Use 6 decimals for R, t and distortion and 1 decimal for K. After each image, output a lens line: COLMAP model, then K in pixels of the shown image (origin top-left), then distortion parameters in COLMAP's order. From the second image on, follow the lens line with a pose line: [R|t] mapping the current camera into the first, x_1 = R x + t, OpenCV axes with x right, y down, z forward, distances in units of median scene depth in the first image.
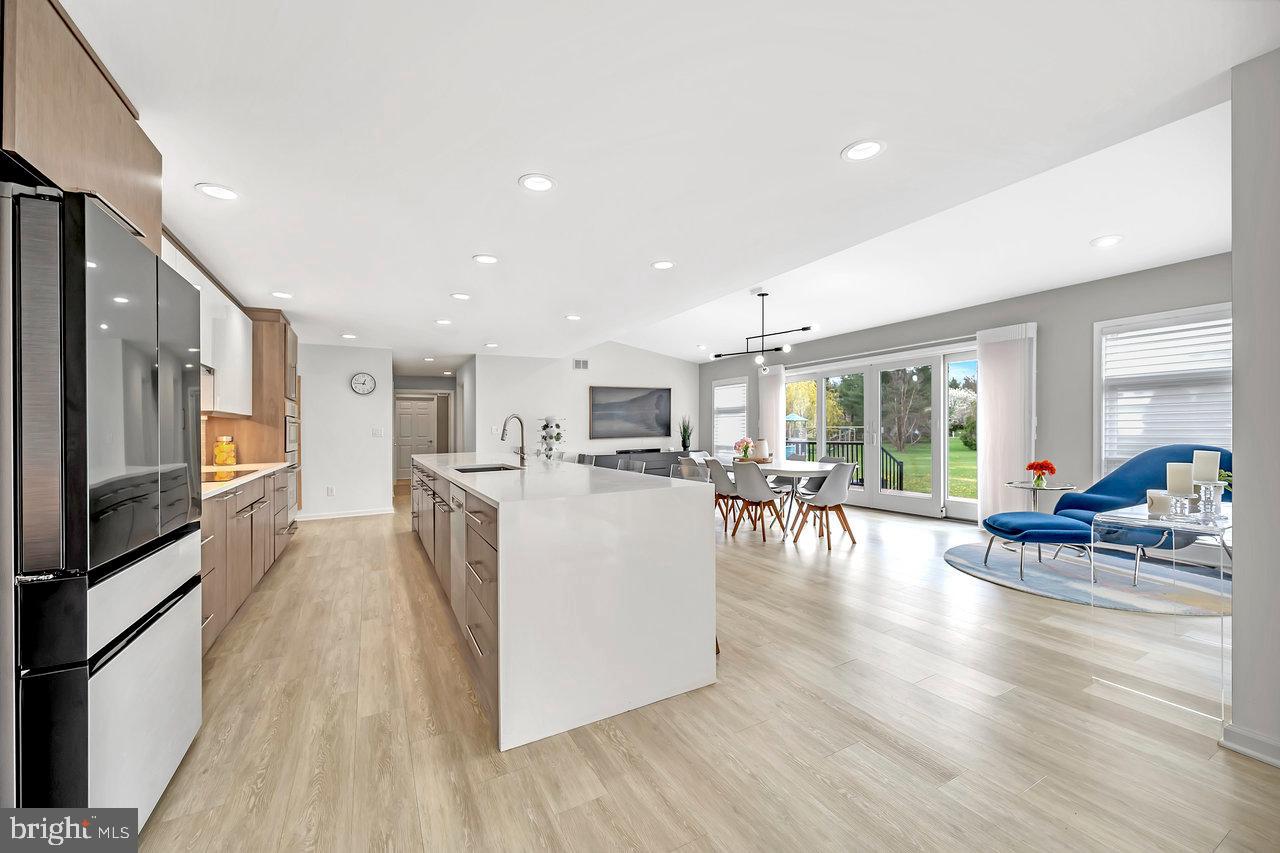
lens RADIAL K [[504.1, 0, 621.2], [0, 504.1, 442.5], [0, 0, 1]] dist [0.000573, 0.000048]
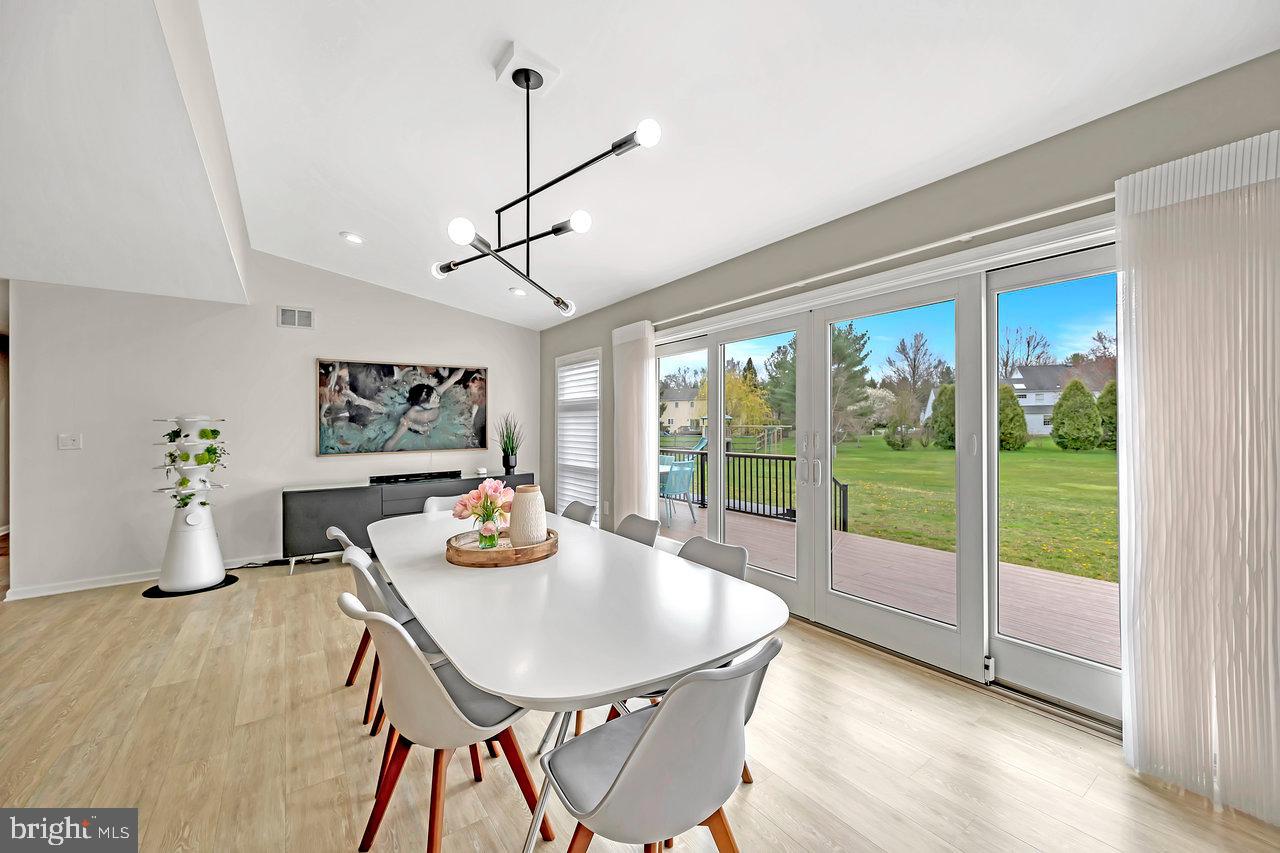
lens RADIAL K [[503.4, 0, 631.3], [0, 503.4, 426.4], [0, 0, 1]] dist [-0.000245, -0.000105]
pose [[0.989859, 0.005544, 0.141945, 0.297792], [-0.002183, 0.999714, -0.023823, -0.040517], [-0.142036, 0.023272, 0.989588, 0.630133]]
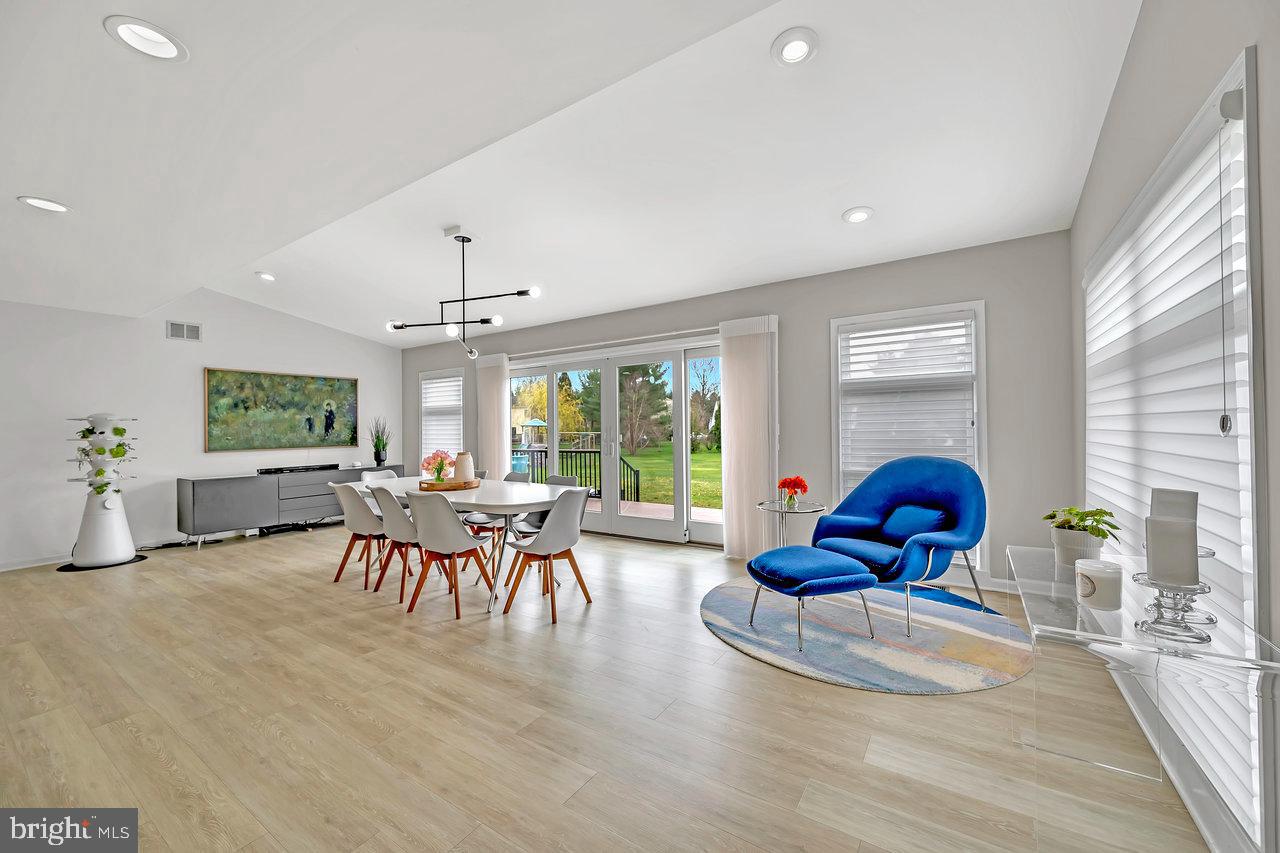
lens RADIAL K [[508.4, 0, 633.4], [0, 508.4, 437.9], [0, 0, 1]] dist [-0.001068, -0.000193]
pose [[0.873083, -0.002091, 0.487566, 0.143688], [0.011527, 0.999800, -0.016355, -0.012430], [-0.487435, 0.019900, 0.872933, 0.290721]]
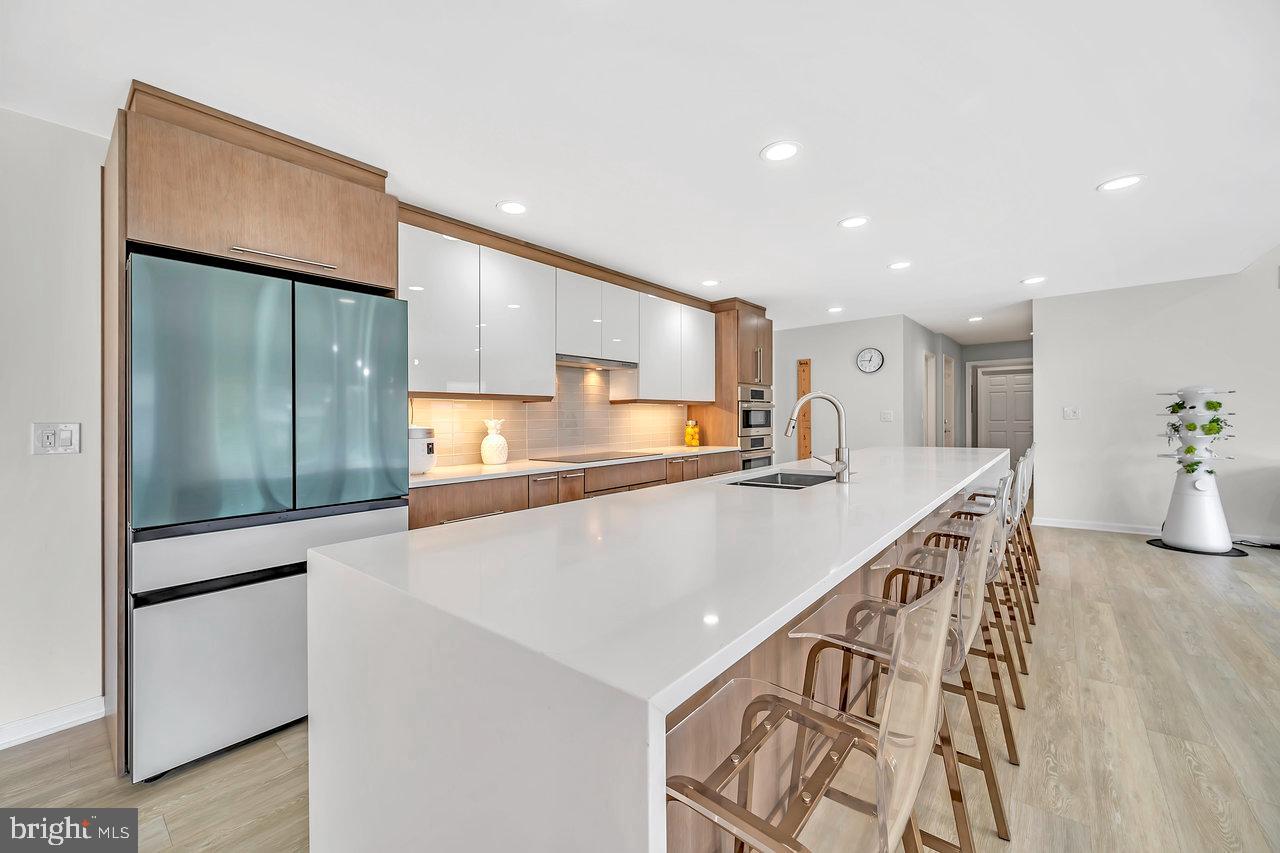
lens RADIAL K [[499.5, 0, 640.8], [0, 499.5, 414.7], [0, 0, 1]] dist [0.000299, 0.000054]
pose [[0.401880, 0.001189, -0.915691, 0.148459], [-0.017849, 0.999819, -0.006535, -0.013314], [0.915518, 0.018971, 0.401829, 0.360157]]
